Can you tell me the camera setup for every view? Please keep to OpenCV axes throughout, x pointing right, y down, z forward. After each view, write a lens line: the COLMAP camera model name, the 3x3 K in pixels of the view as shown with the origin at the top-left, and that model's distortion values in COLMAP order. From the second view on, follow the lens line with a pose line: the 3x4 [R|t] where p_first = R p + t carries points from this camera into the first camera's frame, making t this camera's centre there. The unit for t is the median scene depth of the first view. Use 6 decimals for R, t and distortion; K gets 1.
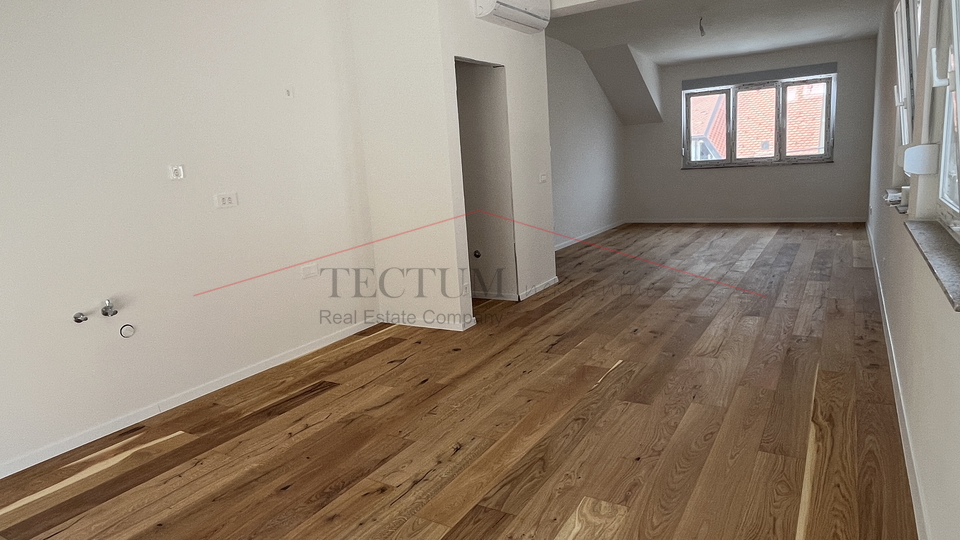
lens RADIAL K [[590.1, 0, 483.7], [0, 590.1, 264.9], [0, 0, 1]] dist [-0.004473, -0.004986]
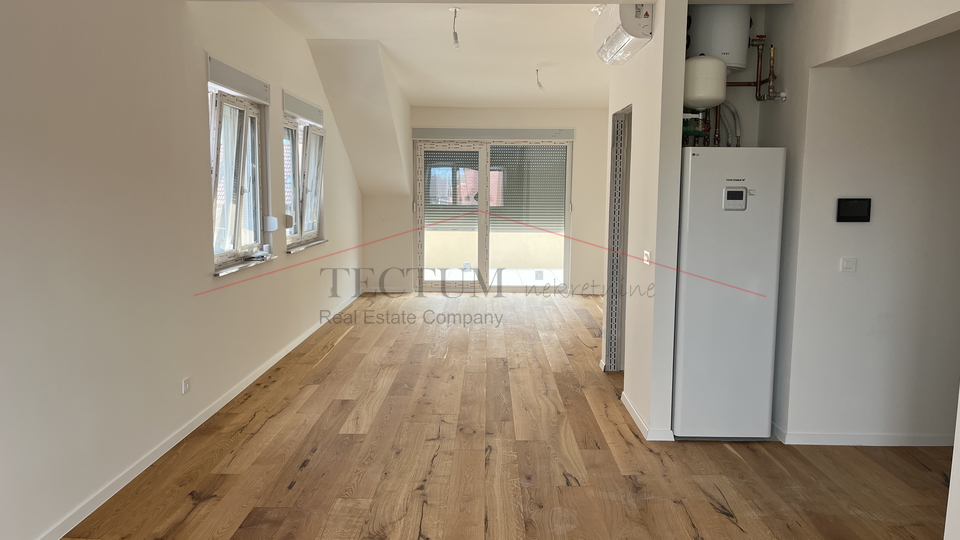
lens RADIAL K [[722.3, 0, 485.1], [0, 722.3, 272.5], [0, 0, 1]] dist [0.012400, 0.000238]
pose [[-0.857067, 0.122474, -0.500436, 1.007914], [-0.040243, 0.952452, 0.302021, -0.567052], [0.513631, 0.278991, -0.811386, 2.441064]]
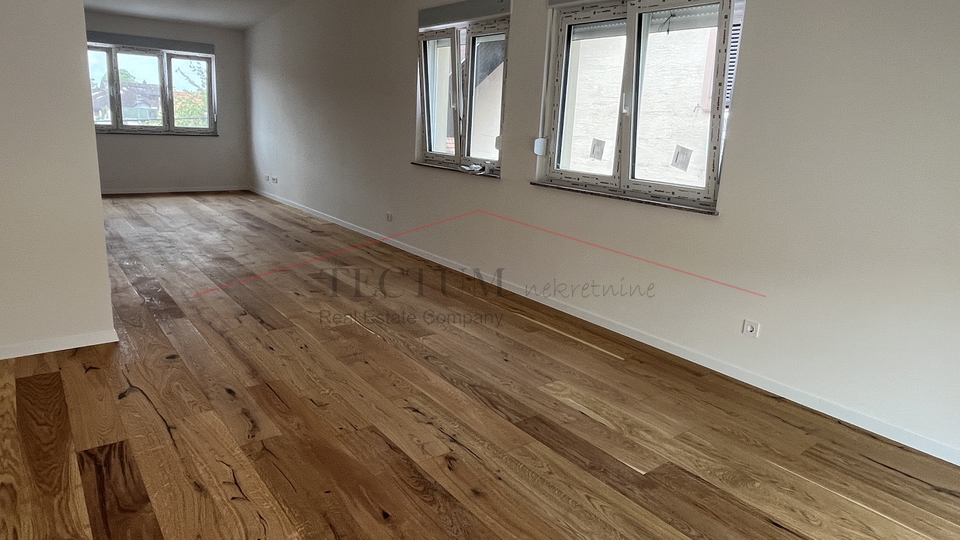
lens RADIAL K [[590.1, 0, 468.9], [0, 590.1, 253.1], [0, 0, 1]] dist [-0.004473, -0.004986]
pose [[0.365072, -0.116517, 0.923659, -0.687809], [0.090494, 0.991880, 0.089355, -0.029161], [-0.926571, 0.050965, 0.372652, 0.392240]]
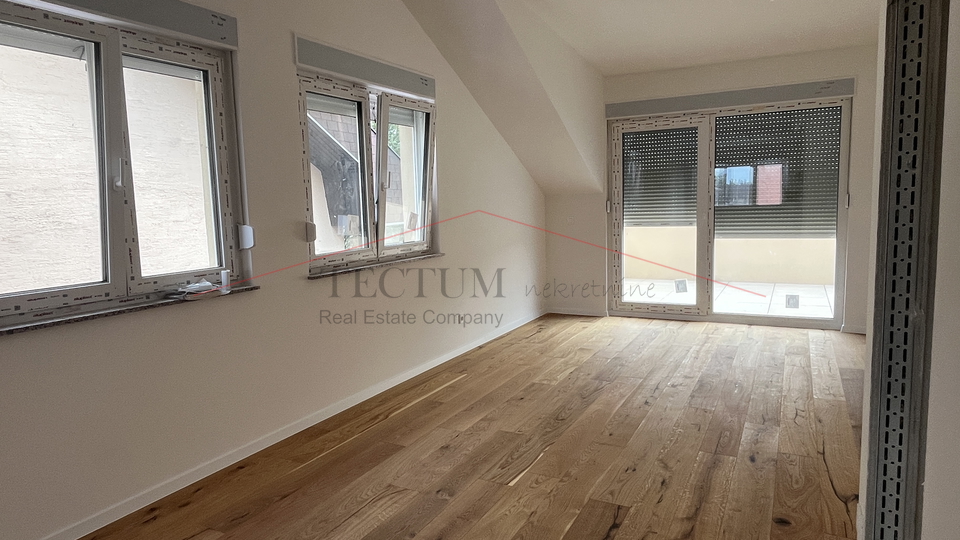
lens RADIAL K [[590.1, 0, 471.4], [0, 590.1, 265.0], [0, 0, 1]] dist [-0.004473, -0.004986]
pose [[-0.993898, 0.106886, -0.027226, 0.278679], [0.094705, 0.953503, 0.286116, -0.328347], [0.056542, 0.281791, -0.957808, 1.669161]]
